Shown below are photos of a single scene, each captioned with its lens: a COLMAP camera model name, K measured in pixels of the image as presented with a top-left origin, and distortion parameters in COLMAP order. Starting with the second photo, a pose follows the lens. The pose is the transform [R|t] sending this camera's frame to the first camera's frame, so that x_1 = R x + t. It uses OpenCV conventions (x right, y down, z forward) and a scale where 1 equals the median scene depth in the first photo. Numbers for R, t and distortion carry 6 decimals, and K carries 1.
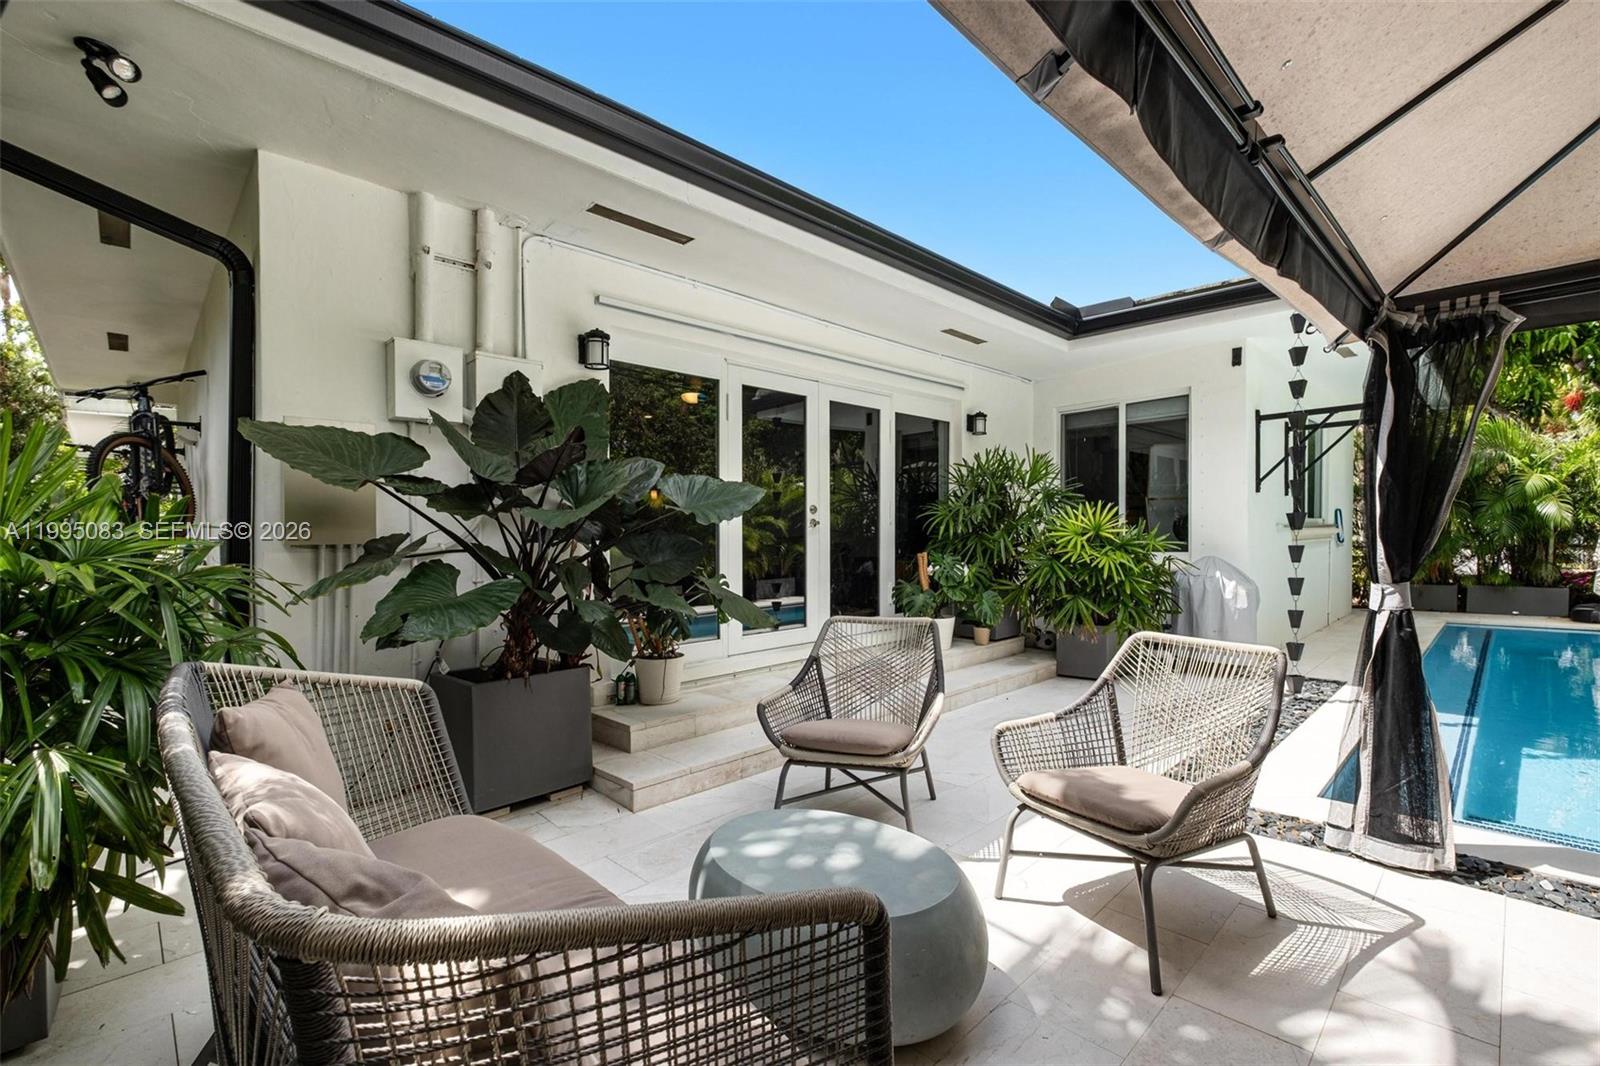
lens RADIAL K [[698.7, 0, 783.3], [0, 698.7, 540.3], [0, 0, 1]] dist [-0.003843, -0.003981]
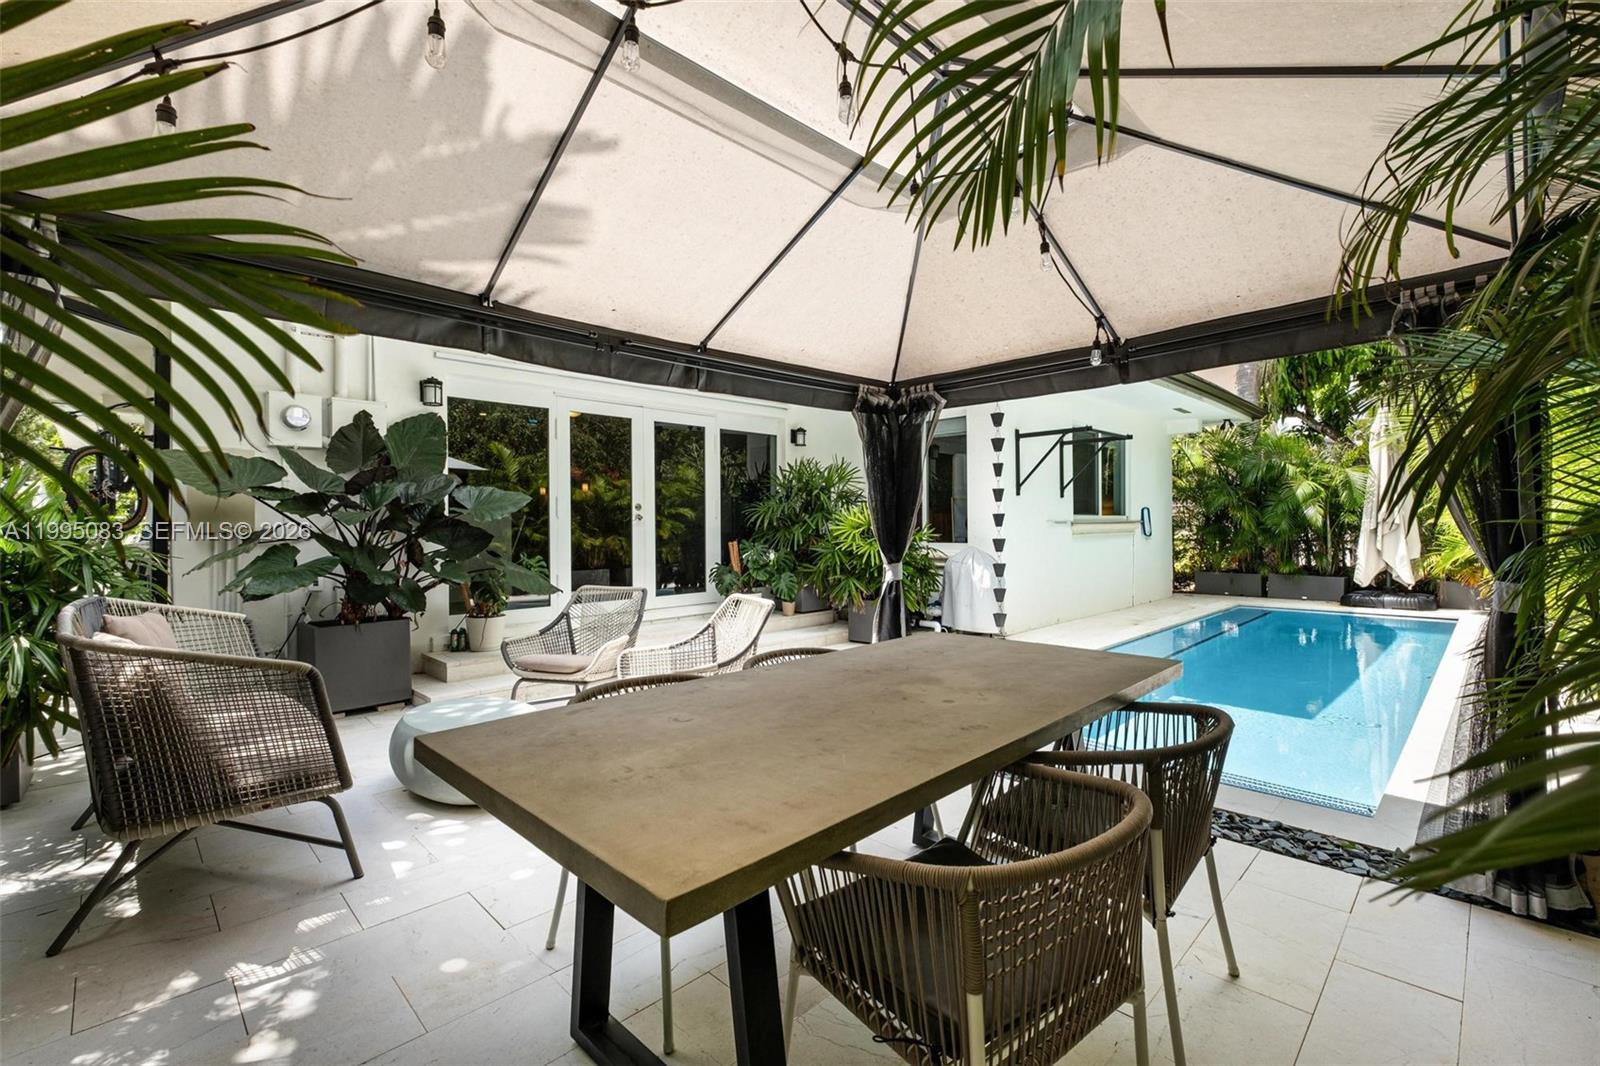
lens RADIAL K [[698.7, 0, 796.1], [0, 698.7, 528.6], [0, 0, 1]] dist [-0.003843, -0.003981]
pose [[0.999877, 0.010230, 0.011885, 0.476886], [-0.010248, 0.999946, 0.001425, -0.013994], [-0.011870, -0.001546, 0.999928, -0.421577]]
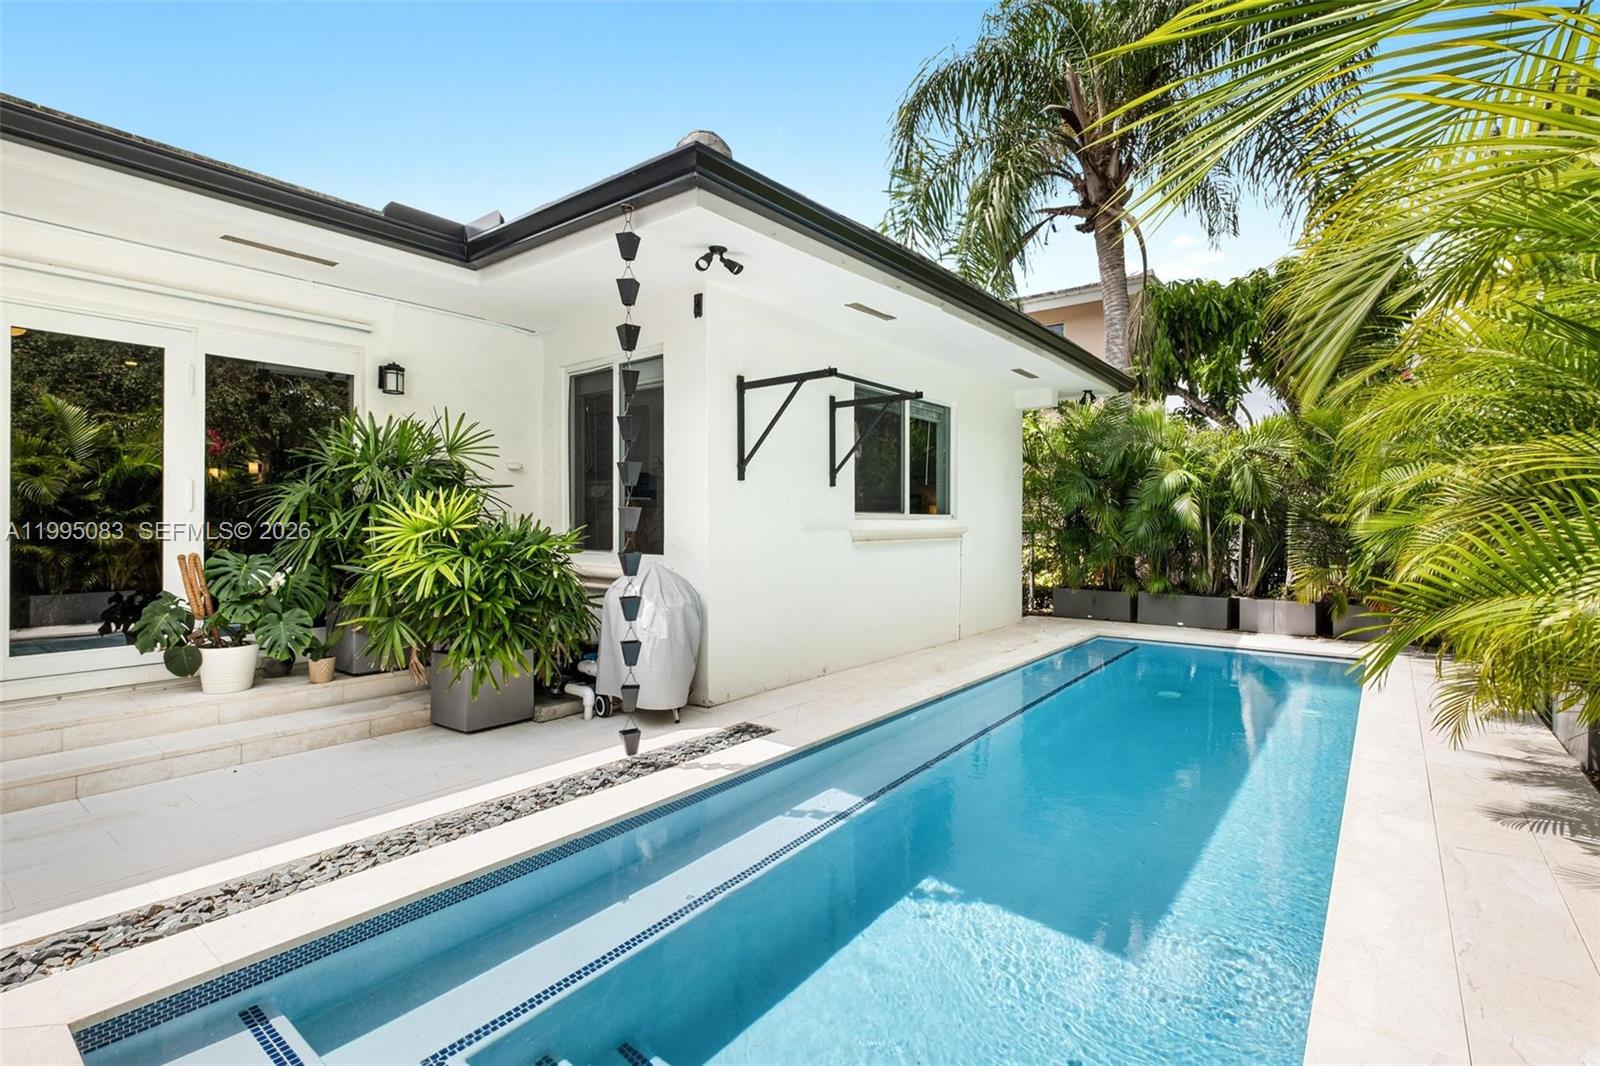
lens RADIAL K [[735.6, 0, 815.1], [0, 735.6, 521.1], [0, 0, 1]] dist [-0.001279, 0.000375]
pose [[0.989268, 0.019622, 0.144787, 1.127616], [-0.018507, 0.999788, -0.009045, -0.030197], [-0.144934, 0.006269, 0.989421, 0.291168]]
